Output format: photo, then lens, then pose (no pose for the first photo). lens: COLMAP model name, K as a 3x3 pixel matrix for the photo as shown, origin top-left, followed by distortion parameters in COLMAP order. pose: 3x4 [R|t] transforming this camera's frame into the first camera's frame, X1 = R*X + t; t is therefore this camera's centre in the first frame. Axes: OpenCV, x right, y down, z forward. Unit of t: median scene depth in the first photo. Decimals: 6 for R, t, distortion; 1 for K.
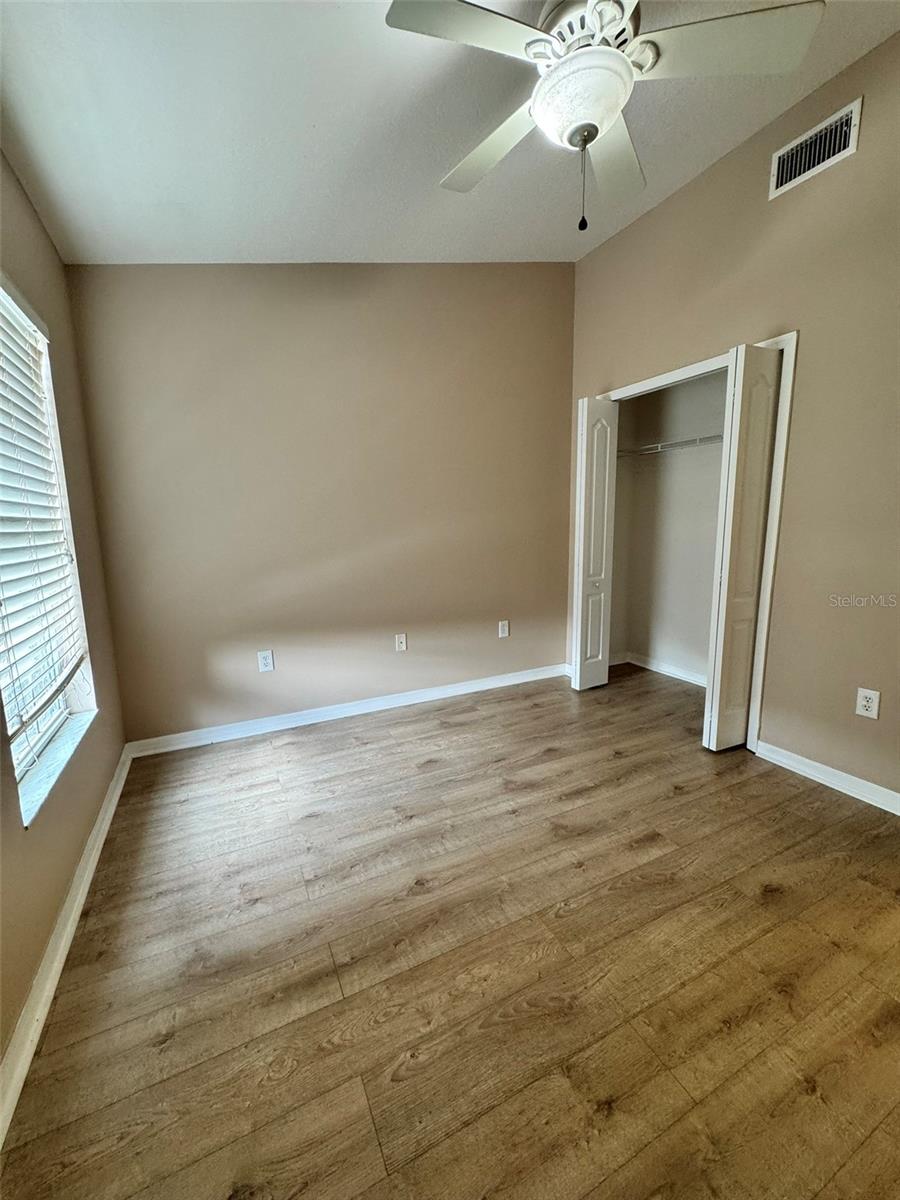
lens RADIAL K [[478.9, 0, 448.6], [0, 478.9, 598.2], [0, 0, 1]] dist [-0.002998, 0.000227]
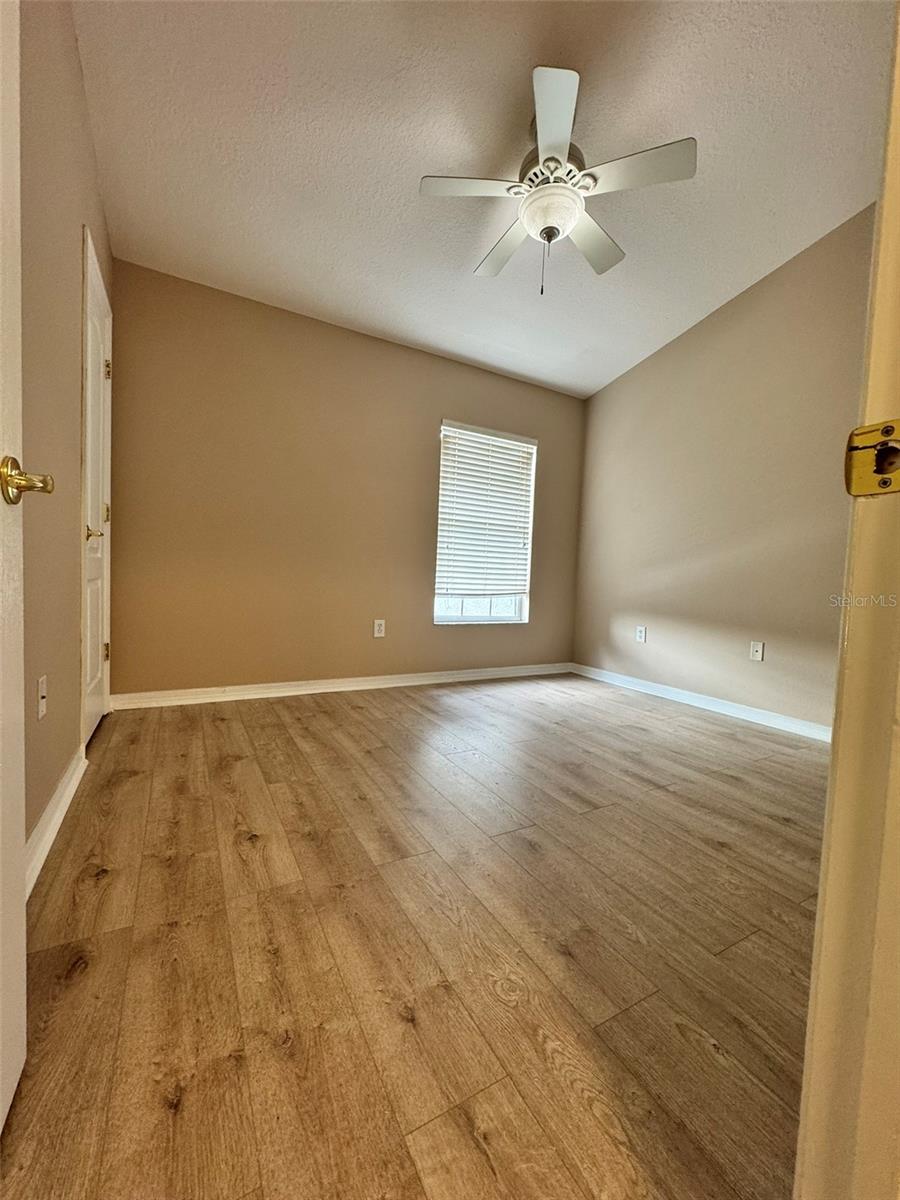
lens RADIAL K [[478.9, 0, 448.6], [0, 478.9, 598.2], [0, 0, 1]] dist [-0.002998, 0.000227]
pose [[0.051720, 0.065699, -0.996498, 1.110284], [-0.197928, 0.978714, 0.054254, 0.086422], [0.978851, 0.194429, 0.063623, 0.487617]]
